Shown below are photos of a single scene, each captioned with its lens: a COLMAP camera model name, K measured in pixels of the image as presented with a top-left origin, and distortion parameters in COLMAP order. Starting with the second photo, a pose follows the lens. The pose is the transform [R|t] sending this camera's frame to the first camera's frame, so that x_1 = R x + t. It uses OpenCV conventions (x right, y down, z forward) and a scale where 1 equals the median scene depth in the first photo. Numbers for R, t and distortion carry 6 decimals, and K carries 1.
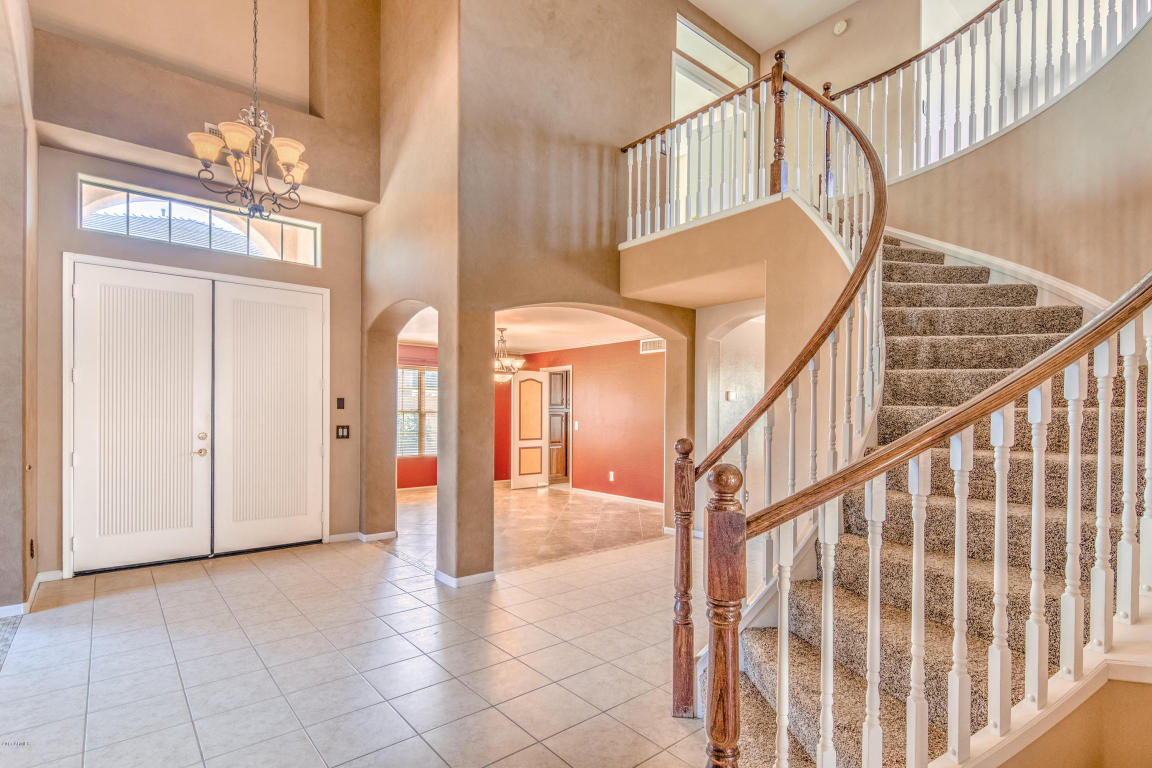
lens RADIAL K [[559.1, 0, 590.1], [0, 559.1, 410.8], [0, 0, 1]] dist [0.000180, 0.000623]
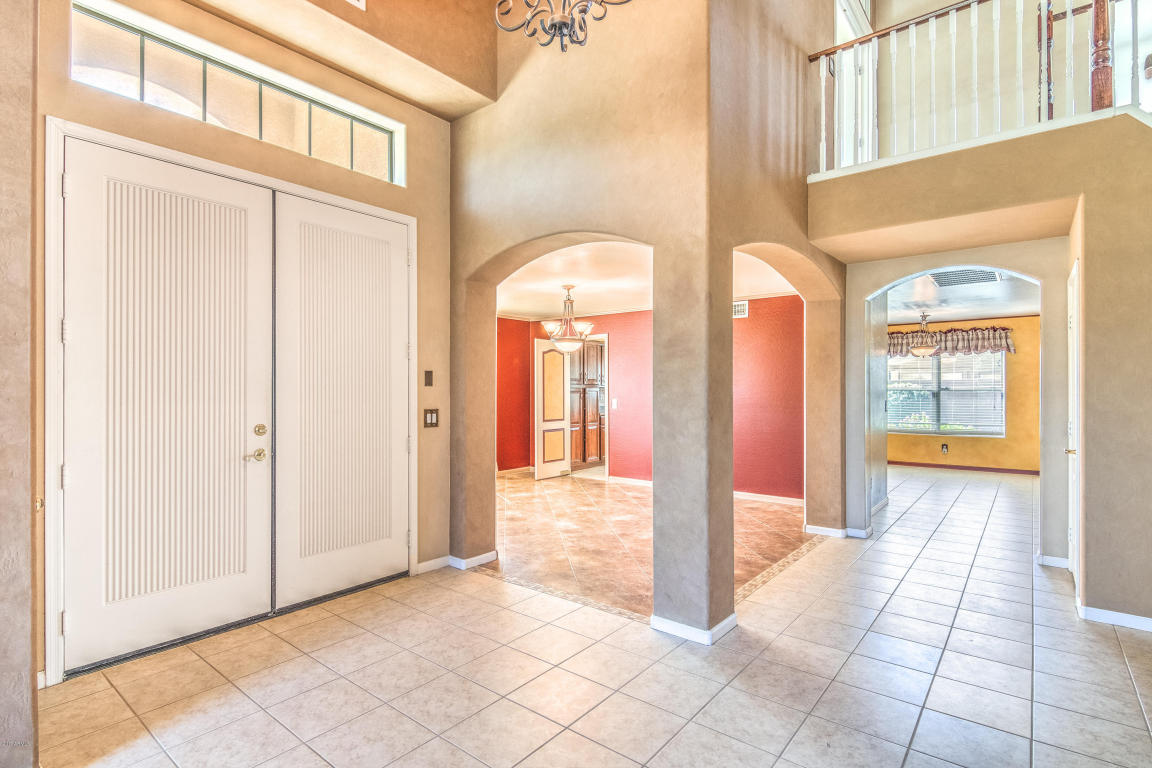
lens RADIAL K [[563.3, 0, 576.0], [0, 563.3, 384.0], [0, 0, 1]] dist [0.000391, -0.000873]
pose [[0.983532, -0.005340, 0.180657, -0.395549], [0.005902, 0.999979, -0.002569, -0.002916], [-0.180639, 0.003593, 0.983543, 0.259323]]
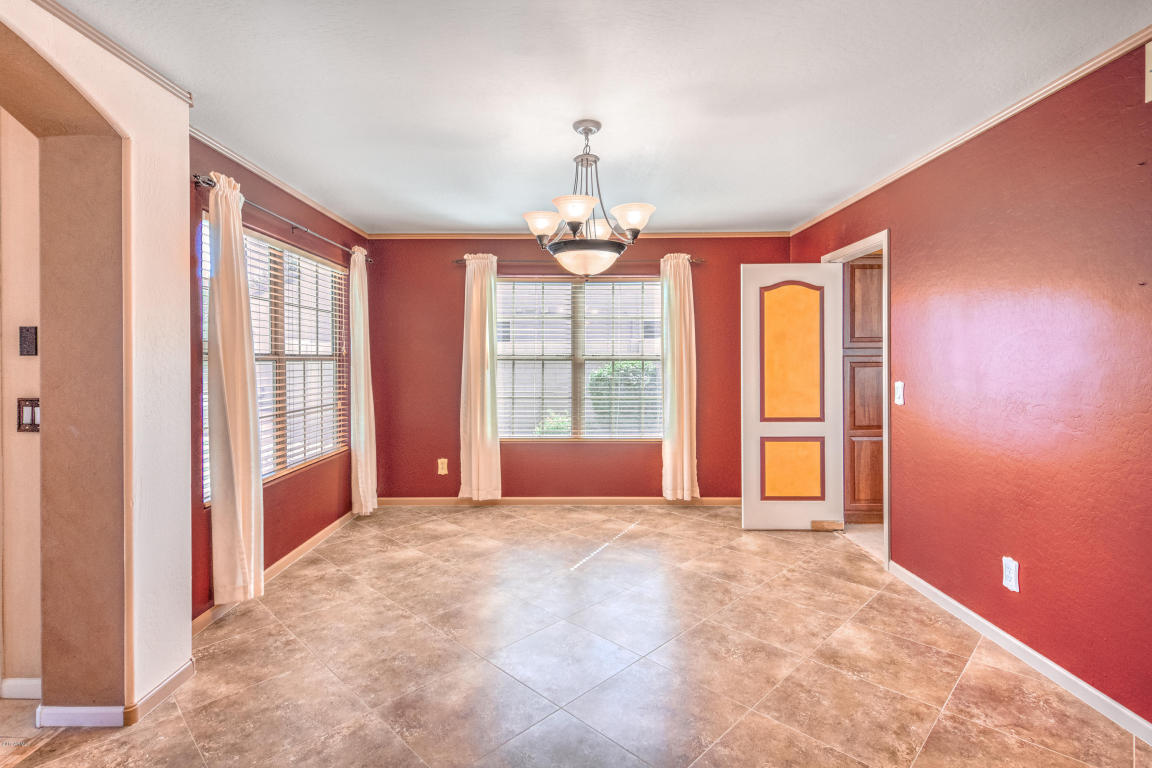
lens RADIAL K [[558.9, 0, 572.1], [0, 558.9, 361.8], [0, 0, 1]] dist [0.002653, 0.000429]
pose [[0.750798, -0.004751, -0.660515, 0.092931], [0.010802, 0.999929, 0.005086, 0.003539], [0.660444, -0.010954, 0.750795, 0.969663]]
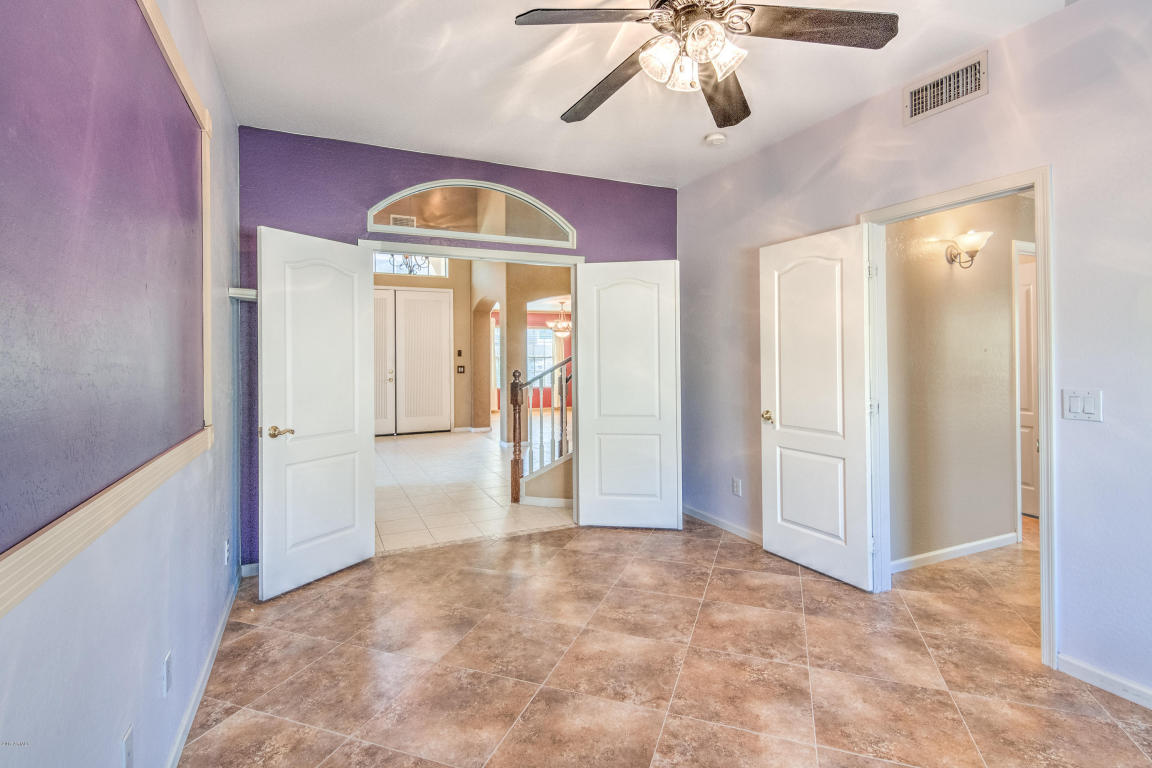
lens RADIAL K [[558.3, 0, 590.7], [0, 558.3, 354.6], [0, 0, 1]] dist [0.001769, -0.000122]
pose [[0.966289, -0.014867, -0.257031, 0.407899], [0.014453, 0.999889, -0.003500, 0.003270], [0.257055, -0.000333, 0.966397, -0.596444]]
